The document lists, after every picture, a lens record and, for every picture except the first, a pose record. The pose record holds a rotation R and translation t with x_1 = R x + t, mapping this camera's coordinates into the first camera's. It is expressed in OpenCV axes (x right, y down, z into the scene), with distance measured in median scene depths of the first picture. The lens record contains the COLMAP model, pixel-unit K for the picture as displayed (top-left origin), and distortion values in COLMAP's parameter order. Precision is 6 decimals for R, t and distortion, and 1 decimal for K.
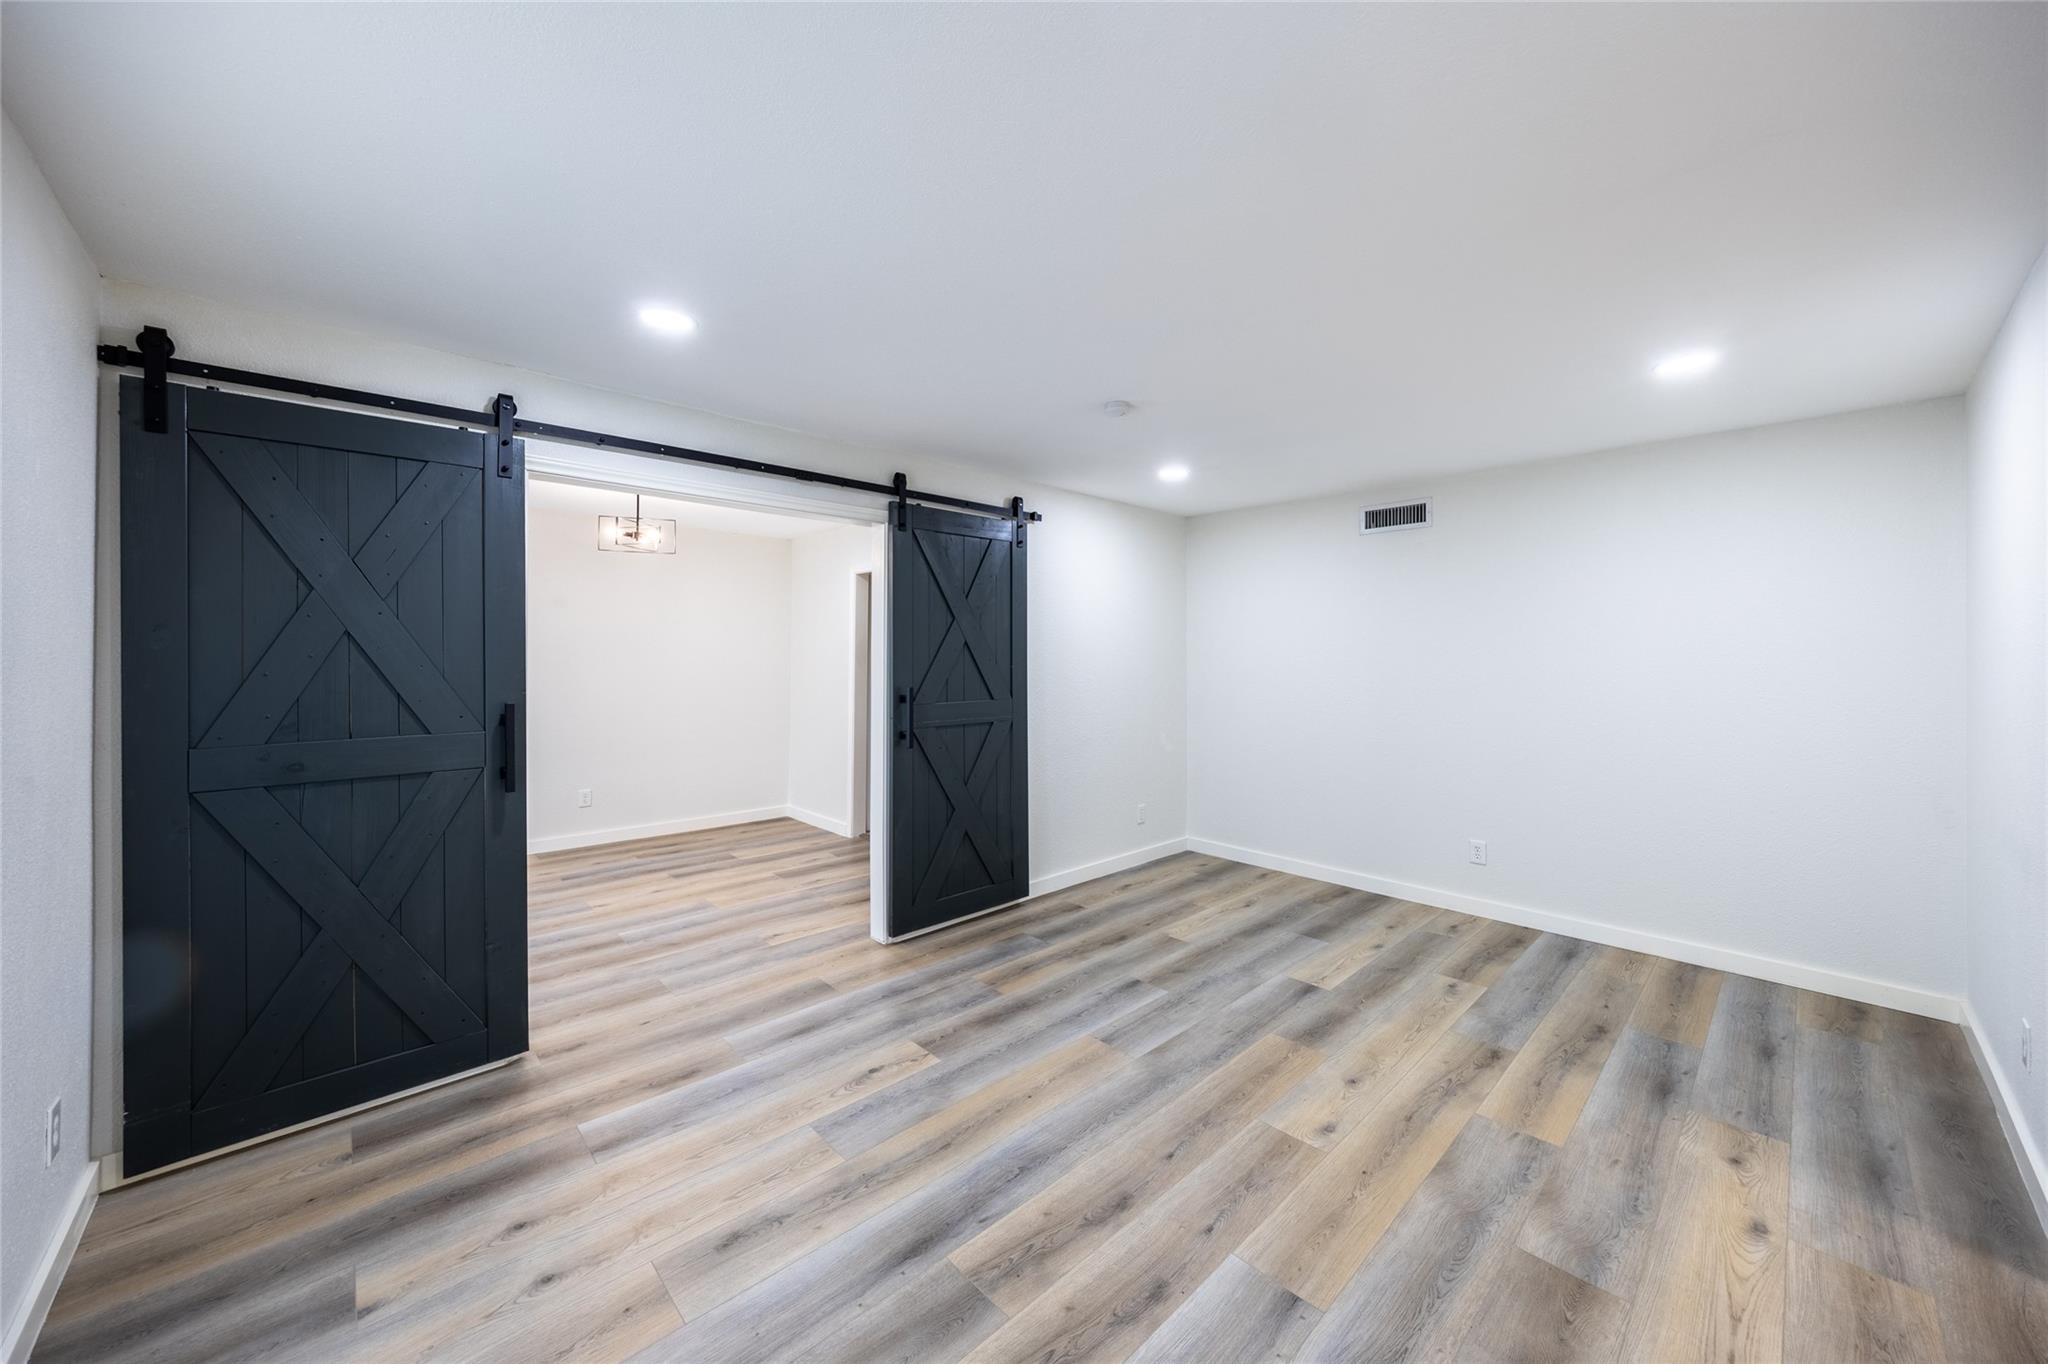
lens RADIAL K [[743.2, 0, 1027.9], [0, 743.2, 646.8], [0, 0, 1]] dist [0.011829, 0.000207]
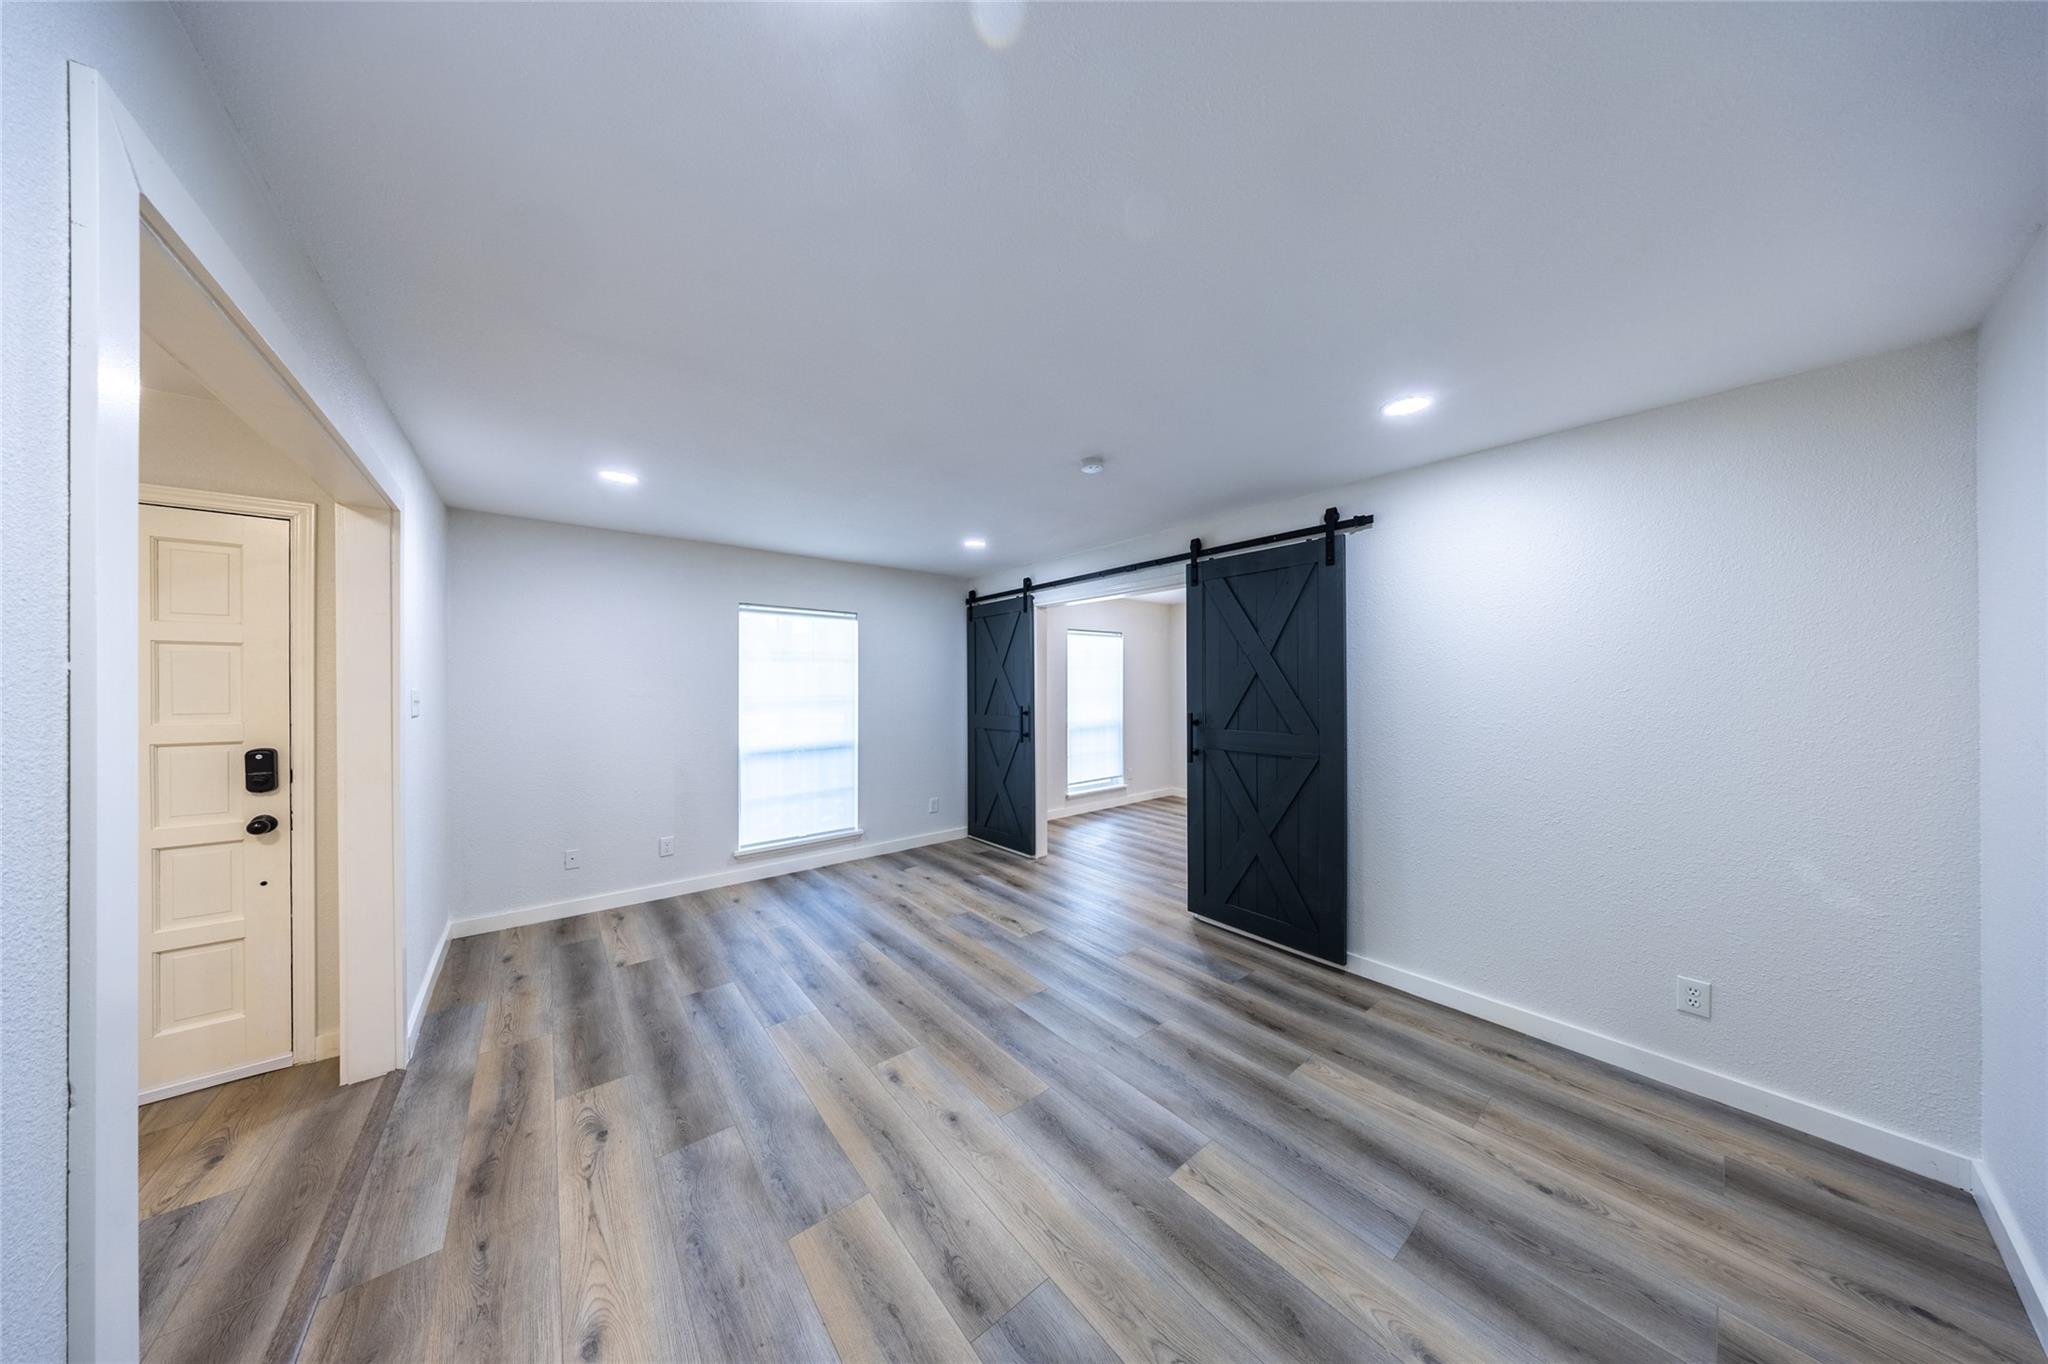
lens RADIAL K [[585.6, 0, 1024.0], [0, 585.6, 682.0], [0, 0, 1]] dist [0.000352, -0.000077]
pose [[-0.069326, -0.012649, -0.997514, 1.125928], [0.003500, 0.999910, -0.012923, 0.021462], [0.997588, -0.004387, -0.069276, 1.080474]]
